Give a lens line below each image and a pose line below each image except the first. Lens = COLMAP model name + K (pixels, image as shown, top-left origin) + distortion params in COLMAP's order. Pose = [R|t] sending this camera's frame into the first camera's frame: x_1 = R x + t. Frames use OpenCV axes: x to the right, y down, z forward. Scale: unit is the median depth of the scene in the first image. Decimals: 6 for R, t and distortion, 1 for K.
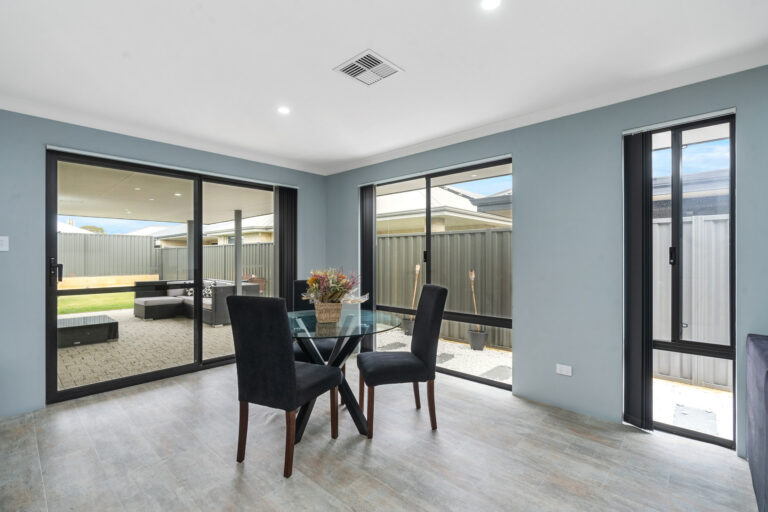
lens RADIAL K [[351.3, 0, 380.3], [0, 351.3, 254.8], [0, 0, 1]] dist [0.000436, 0.000267]
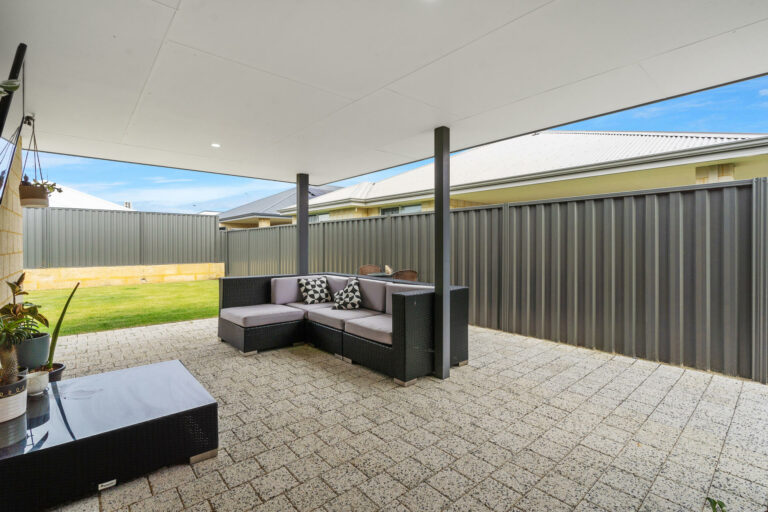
lens RADIAL K [[351.3, 0, 380.3], [0, 351.3, 254.8], [0, 0, 1]] dist [0.000436, 0.000267]
pose [[0.994649, 0.002603, -0.103278, -0.359130], [0.001082, 0.999365, 0.035607, 0.016901], [0.103305, -0.035529, 0.994015, 0.436744]]
